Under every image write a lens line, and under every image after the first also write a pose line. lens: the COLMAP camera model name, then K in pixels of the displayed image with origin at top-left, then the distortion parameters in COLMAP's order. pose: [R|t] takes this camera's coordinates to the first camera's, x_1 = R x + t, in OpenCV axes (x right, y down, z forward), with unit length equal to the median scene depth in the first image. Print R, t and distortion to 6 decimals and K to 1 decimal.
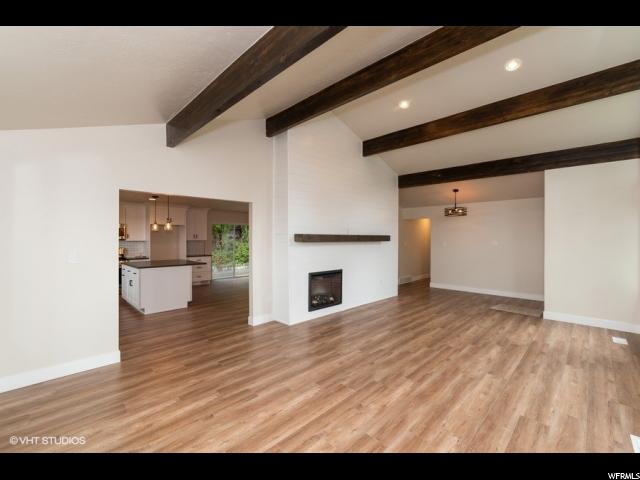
lens RADIAL K [[273.7, 0, 321.7], [0, 273.7, 238.0], [0, 0, 1]] dist [0.000225, -0.000071]
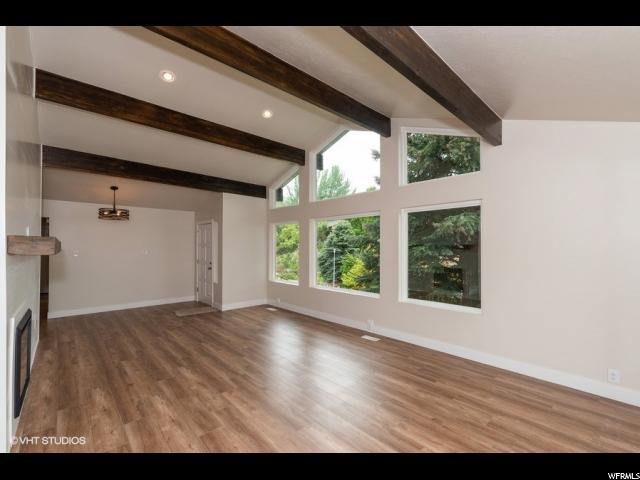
lens RADIAL K [[286.8, 0, 320.0], [0, 286.8, 240.0], [0, 0, 1]] dist [0.000260, -0.000032]
pose [[0.045953, 0.024562, 0.998642, -0.559322], [0.001713, 0.999694, -0.024667, 0.005811], [-0.998942, 0.002844, 0.045897, 0.593578]]
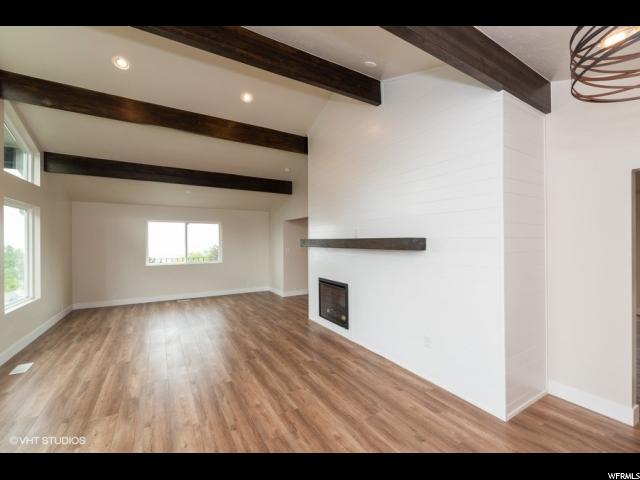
lens RADIAL K [[273.7, 0, 321.7], [0, 273.7, 238.0], [0, 0, 1]] dist [0.000225, -0.000071]
pose [[-0.245868, -0.010690, -0.969244, 1.086239], [0.002715, 0.999928, -0.011717, -0.006010], [0.969299, -0.005512, -0.245822, 1.468696]]
